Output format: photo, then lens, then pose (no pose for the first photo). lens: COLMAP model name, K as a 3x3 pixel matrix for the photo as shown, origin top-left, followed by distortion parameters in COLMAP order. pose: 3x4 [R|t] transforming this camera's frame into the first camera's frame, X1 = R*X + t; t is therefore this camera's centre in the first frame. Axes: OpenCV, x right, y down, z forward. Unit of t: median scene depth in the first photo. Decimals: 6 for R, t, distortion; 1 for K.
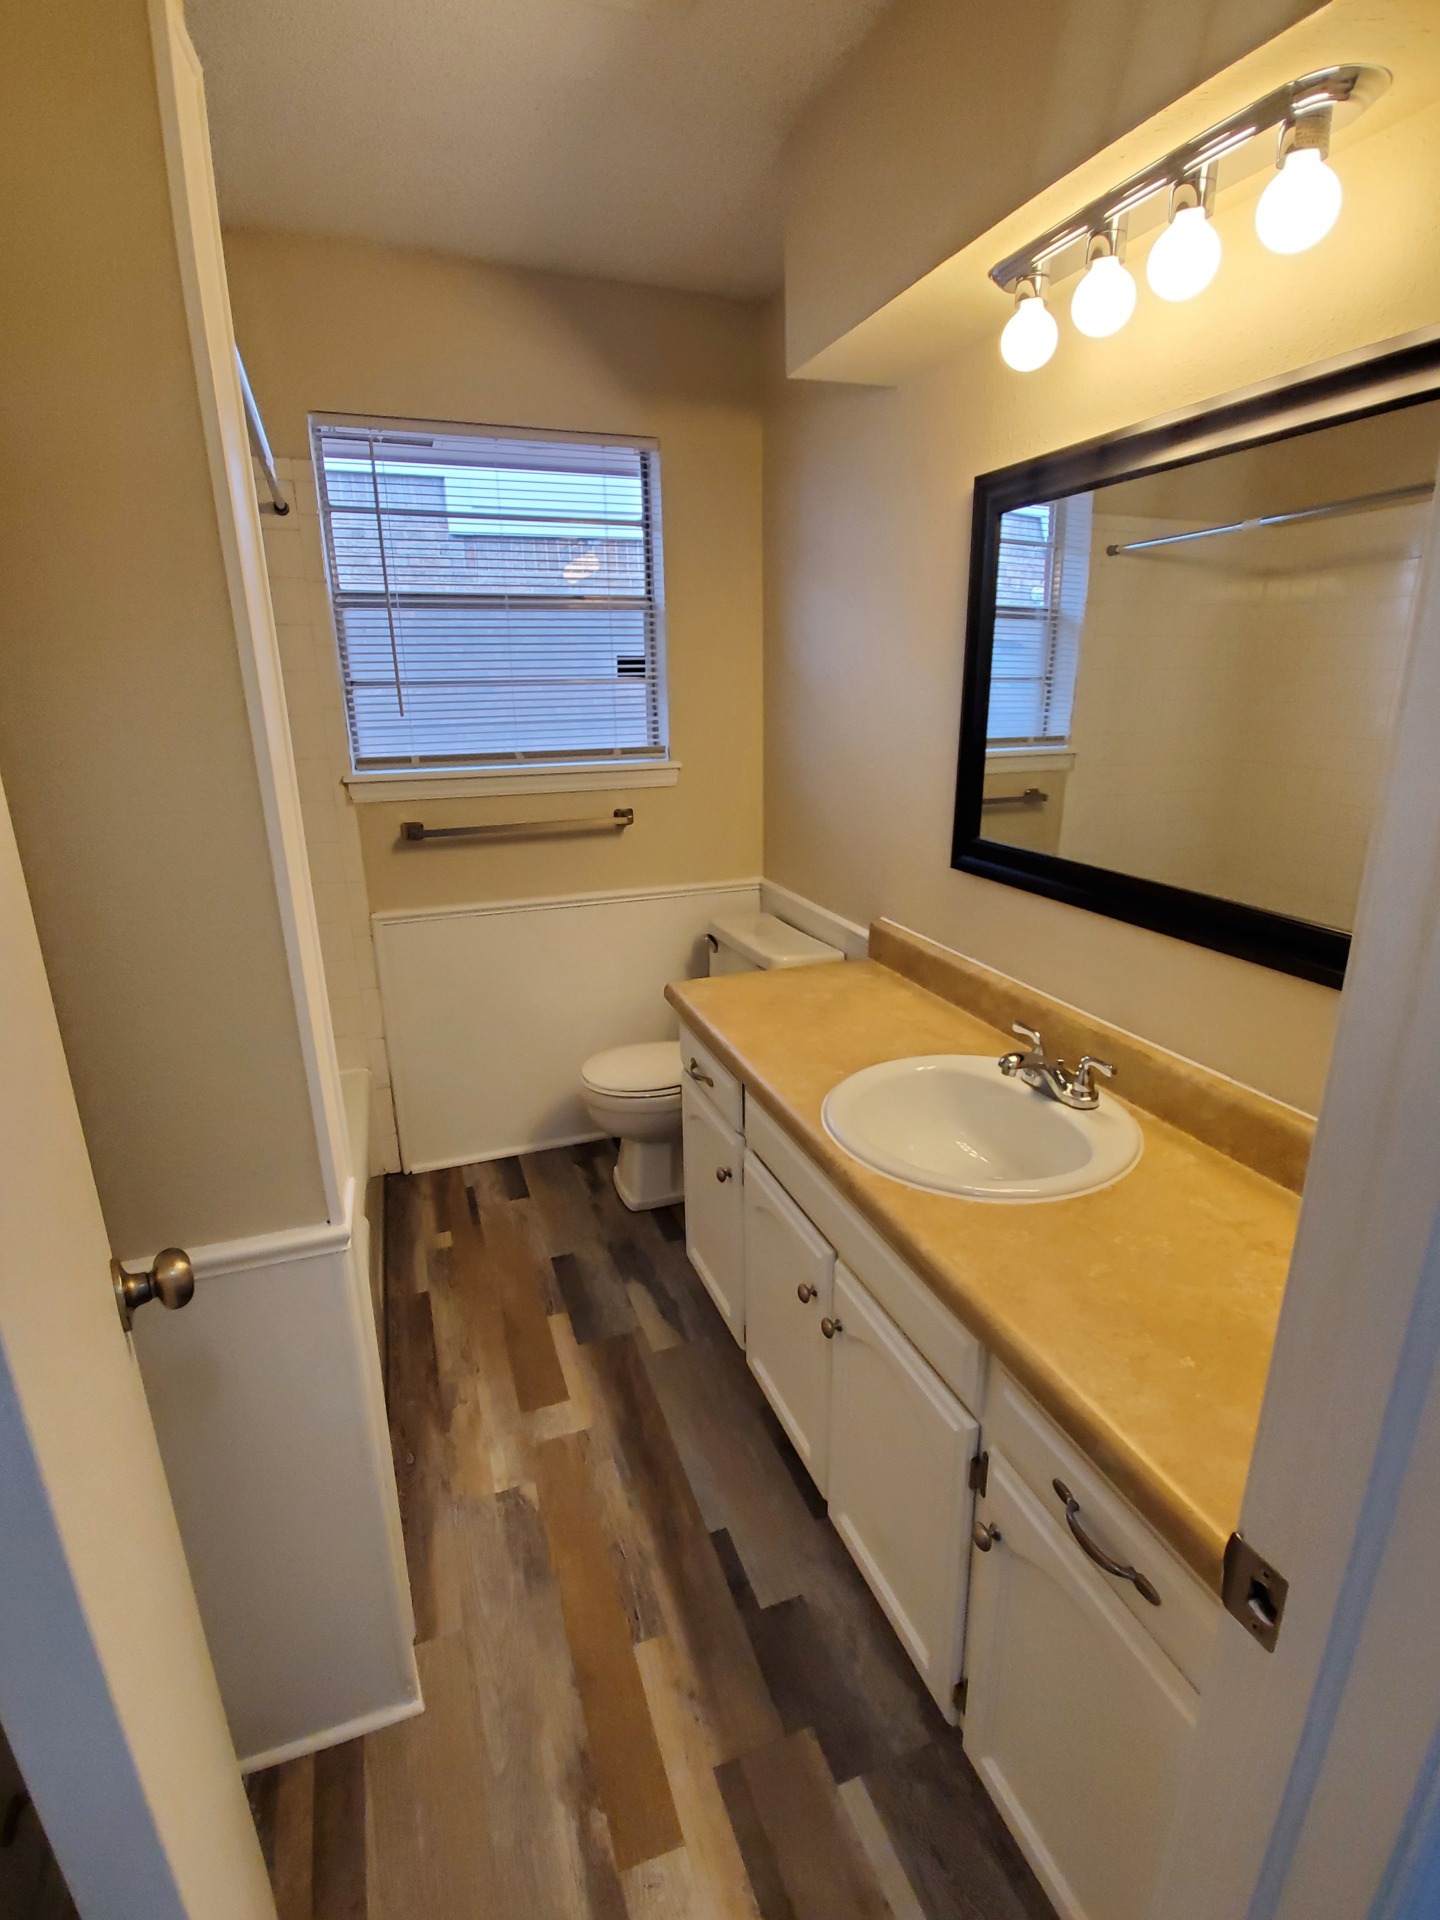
lens RADIAL K [[908.7, 0, 720.0], [0, 908.7, 960.0], [0, 0, 1]] dist [-0.018302, -0.006758]
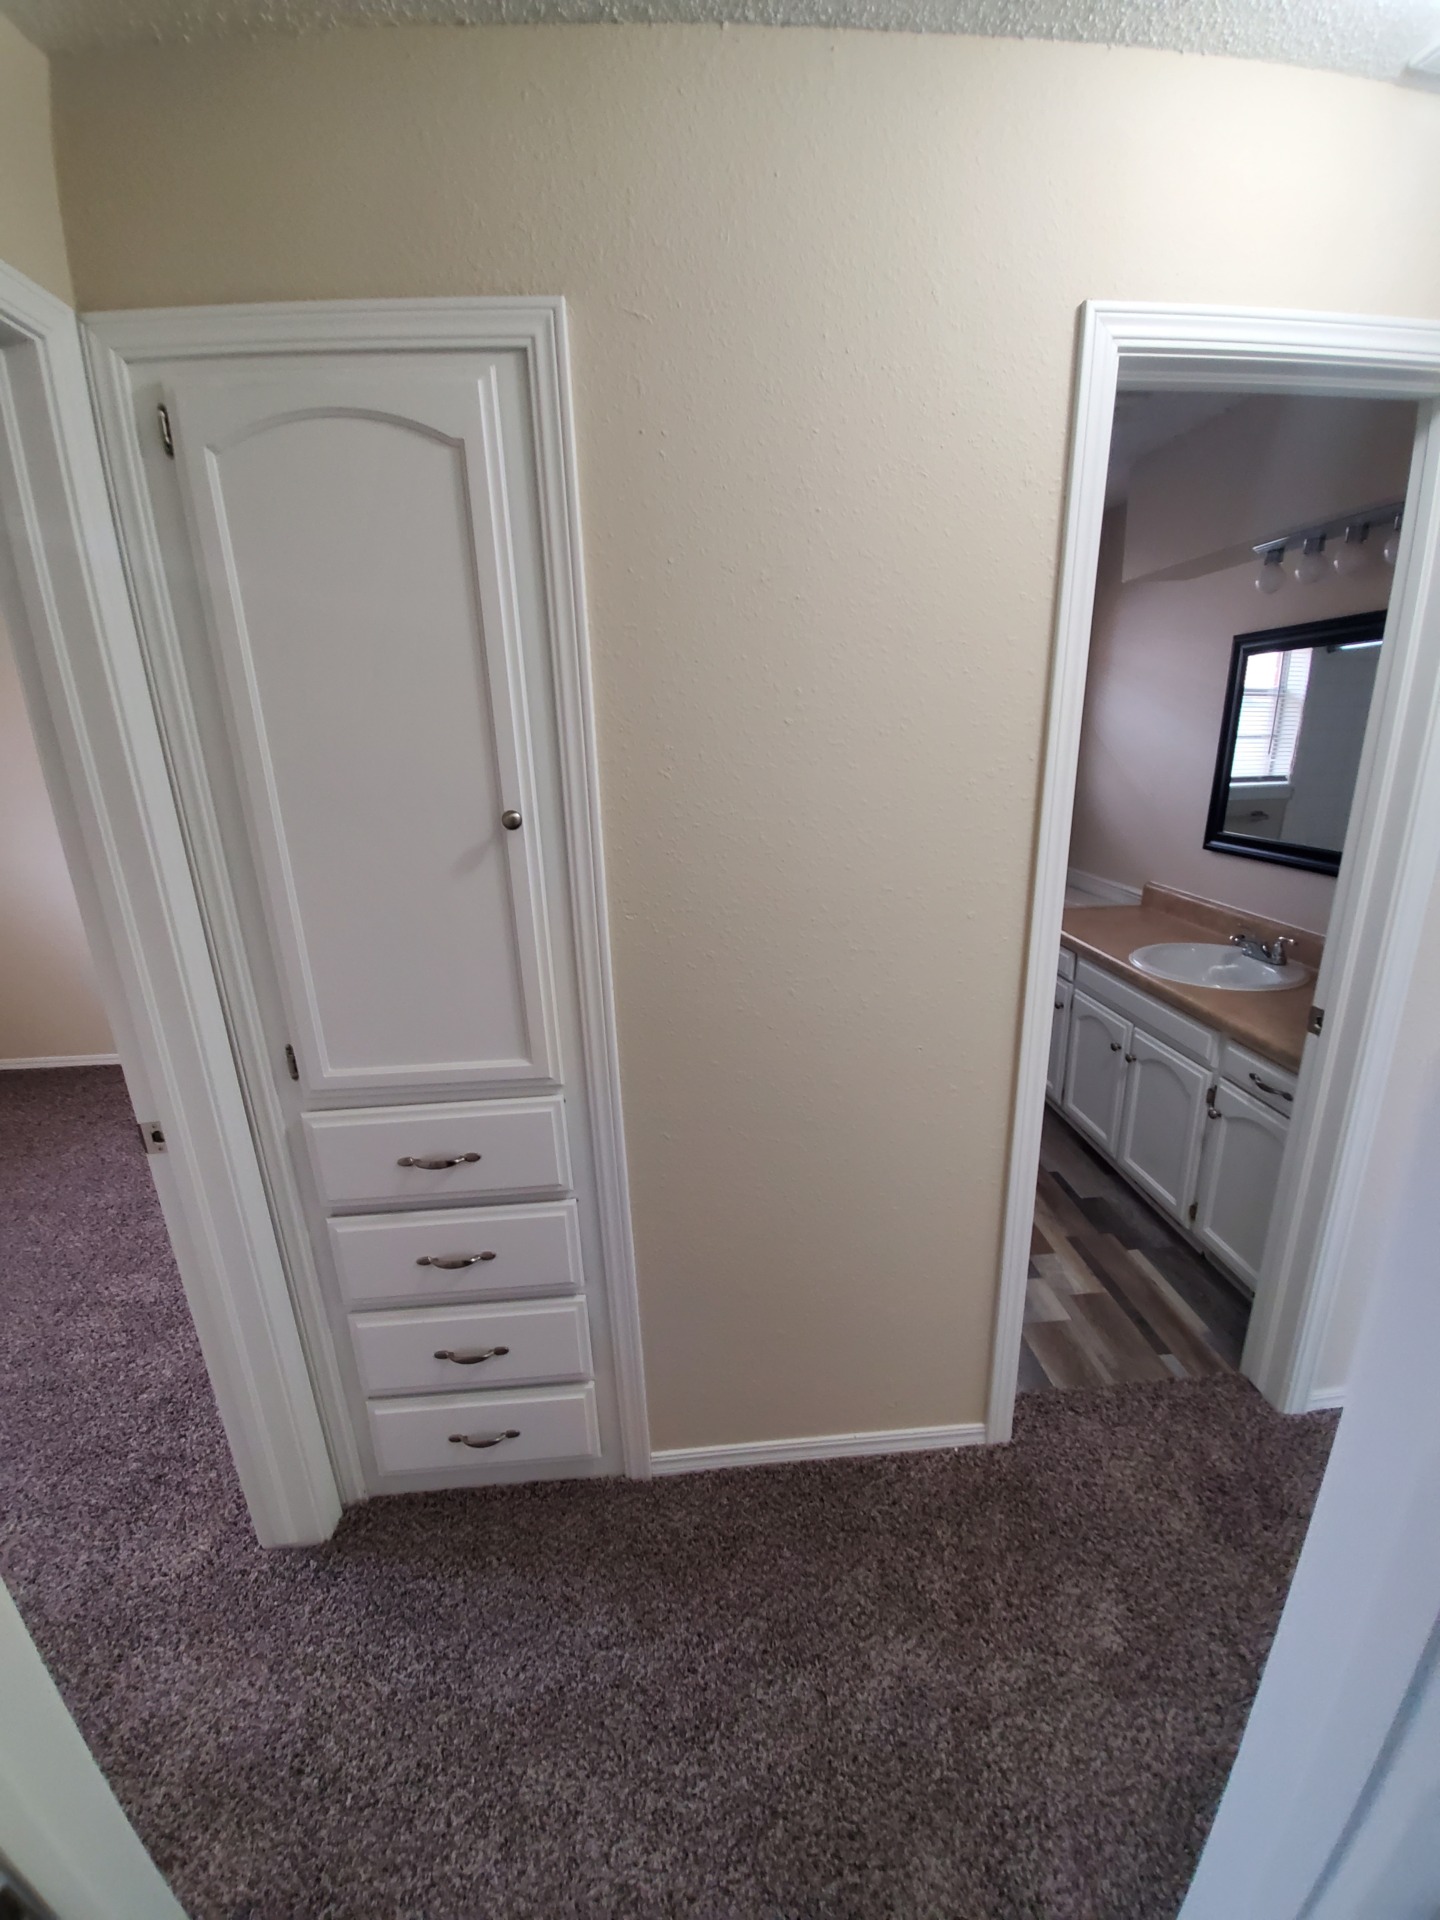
lens RADIAL K [[743.2, 0, 720.0], [0, 743.2, 960.0], [0, 0, 1]] dist [0.000227, -0.012552]
pose [[0.956580, 0.062767, -0.284632, -0.264235], [-0.062614, 0.997991, 0.009646, 0.187253], [0.284666, 0.008595, 0.958588, -0.783377]]
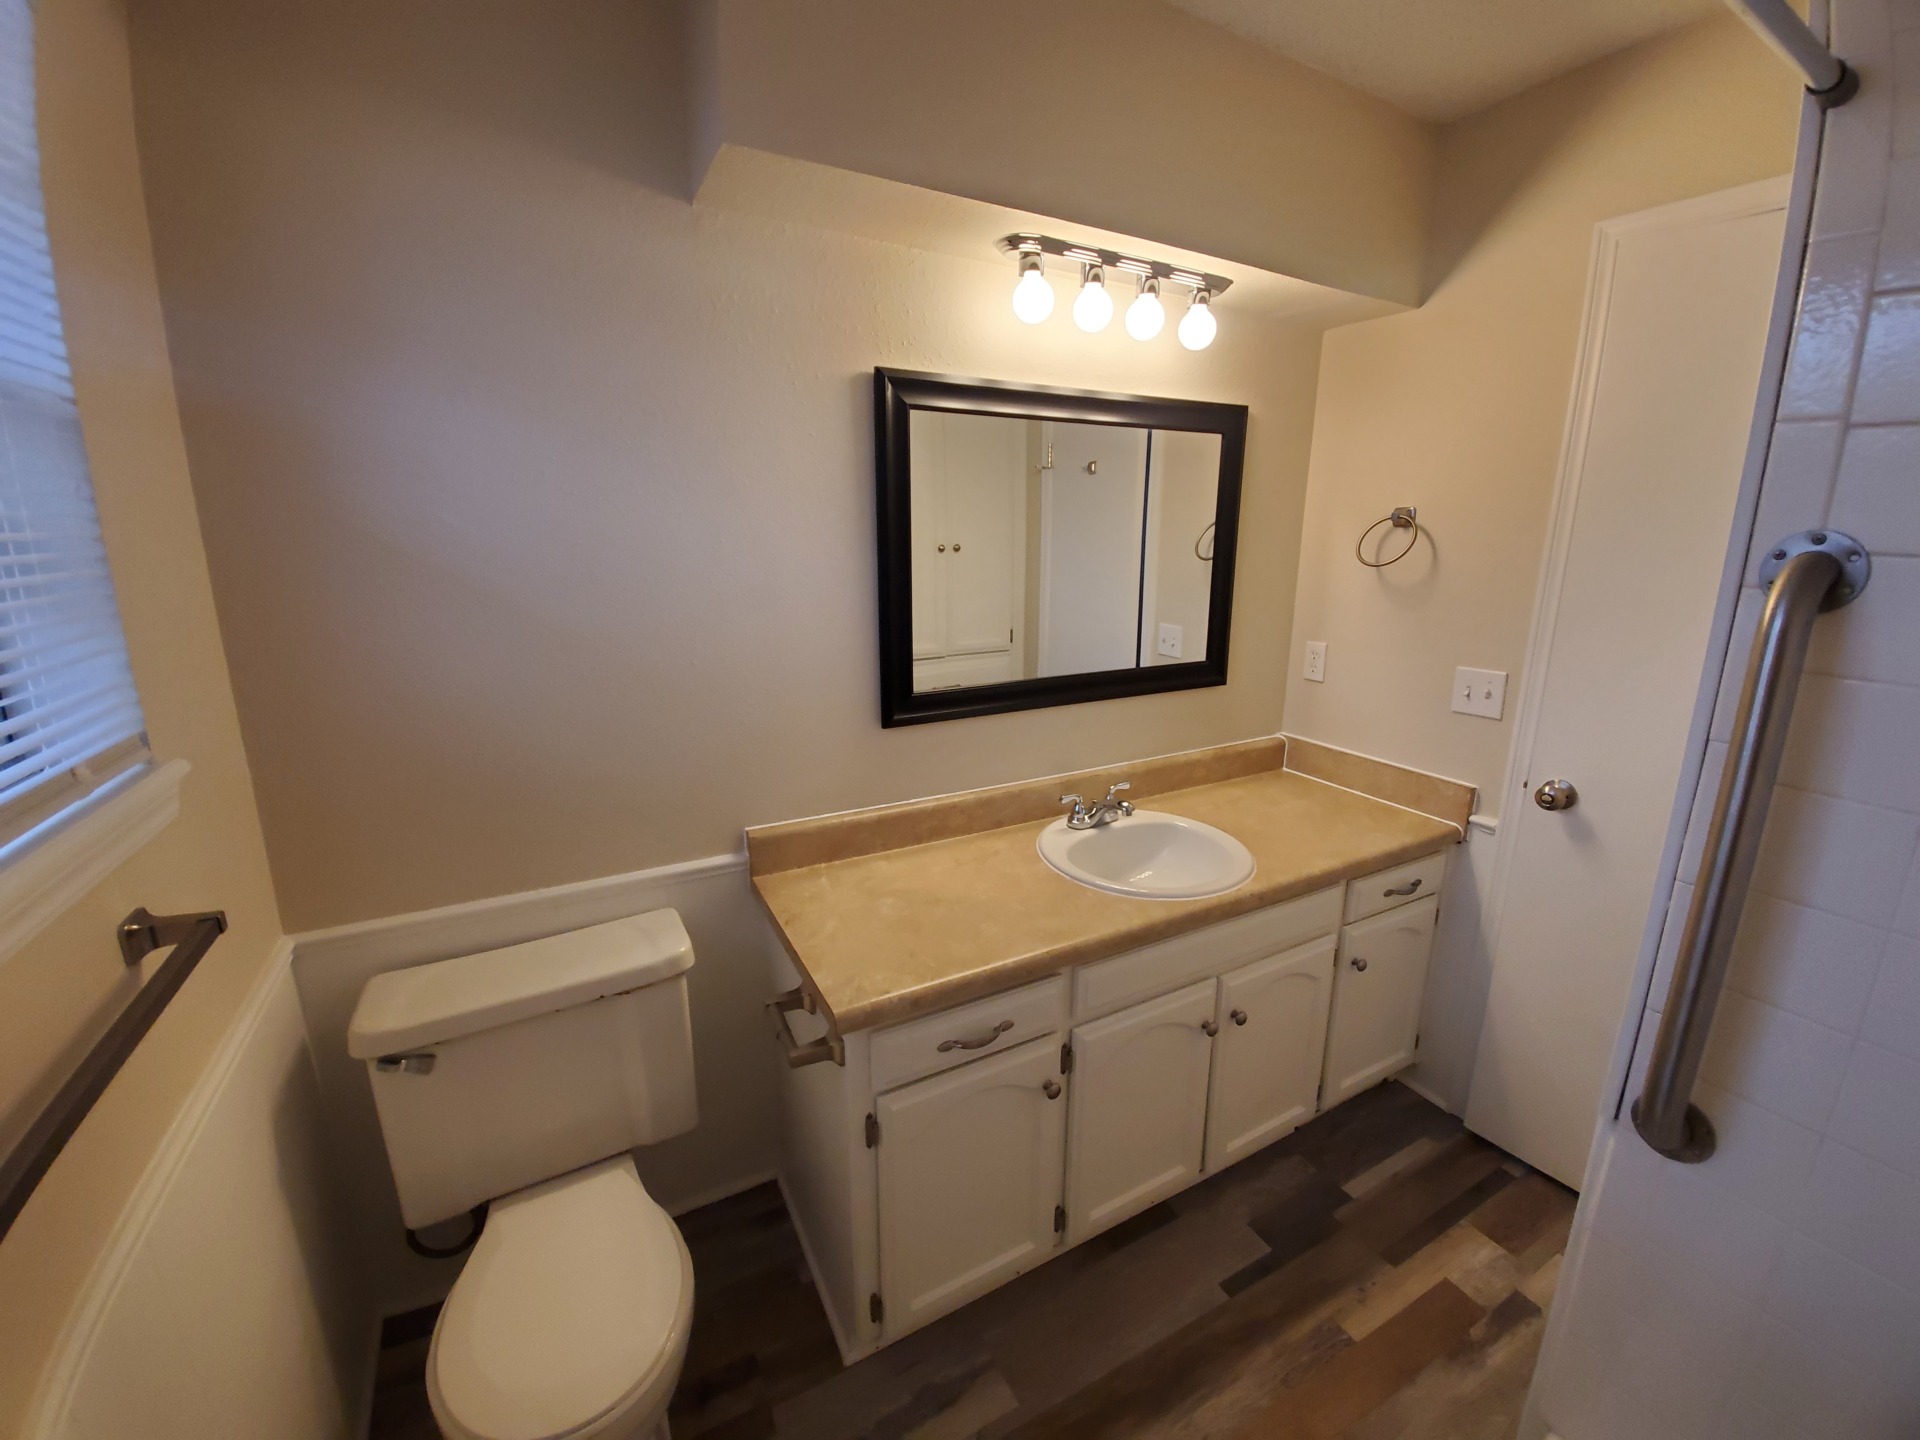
lens RADIAL K [[773.6, 0, 928.5], [0, 773.6, 711.1], [0, 0, 1]] dist [-0.000599, -0.014278]
pose [[-0.134269, -0.217723, 0.966731, -0.709124], [0.290039, 0.924208, 0.248429, -0.379518], [-0.947549, 0.313746, -0.060944, 1.151981]]
